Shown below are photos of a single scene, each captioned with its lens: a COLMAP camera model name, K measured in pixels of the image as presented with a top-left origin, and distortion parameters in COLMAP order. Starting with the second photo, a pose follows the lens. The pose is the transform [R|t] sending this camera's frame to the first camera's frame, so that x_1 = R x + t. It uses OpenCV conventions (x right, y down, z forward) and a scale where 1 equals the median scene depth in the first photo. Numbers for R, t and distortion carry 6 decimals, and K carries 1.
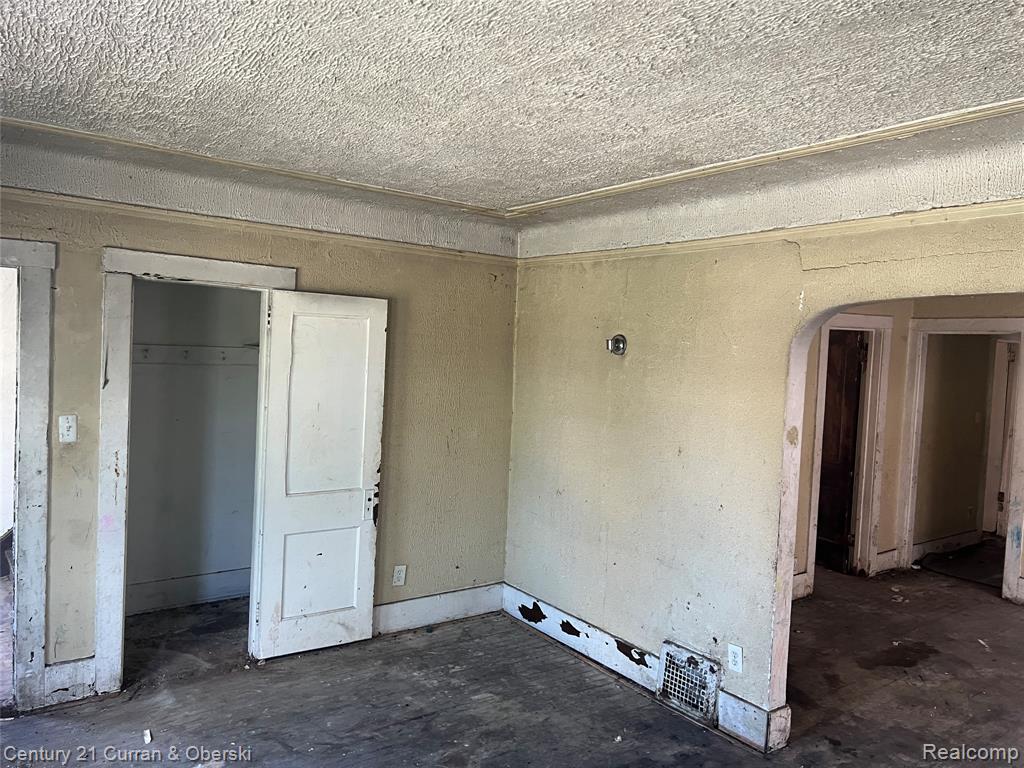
lens RADIAL K [[769.5, 0, 512.0], [0, 769.5, 384.0], [0, 0, 1]] dist [0.009038, -0.003863]
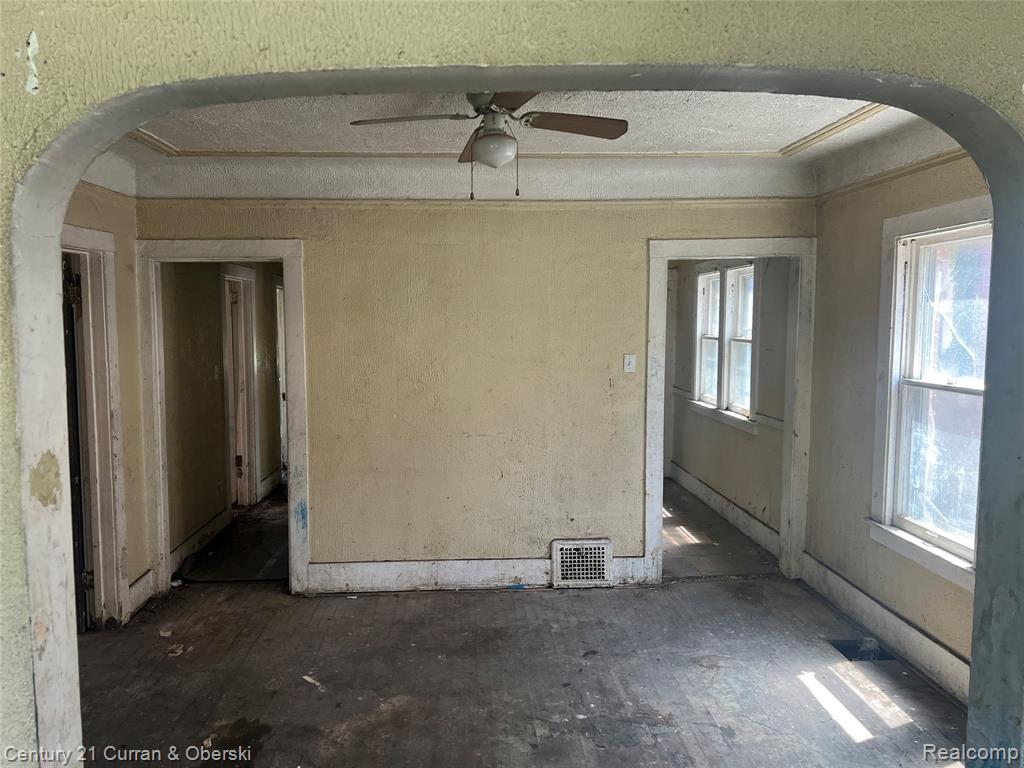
lens RADIAL K [[769.5, 0, 512.0], [0, 769.5, 384.0], [0, 0, 1]] dist [0.009038, -0.003863]
pose [[0.532700, -0.113631, 0.838641, 0.107144], [0.069000, 0.993477, 0.090783, 0.004470], [-0.843487, 0.009506, 0.537066, 0.358315]]
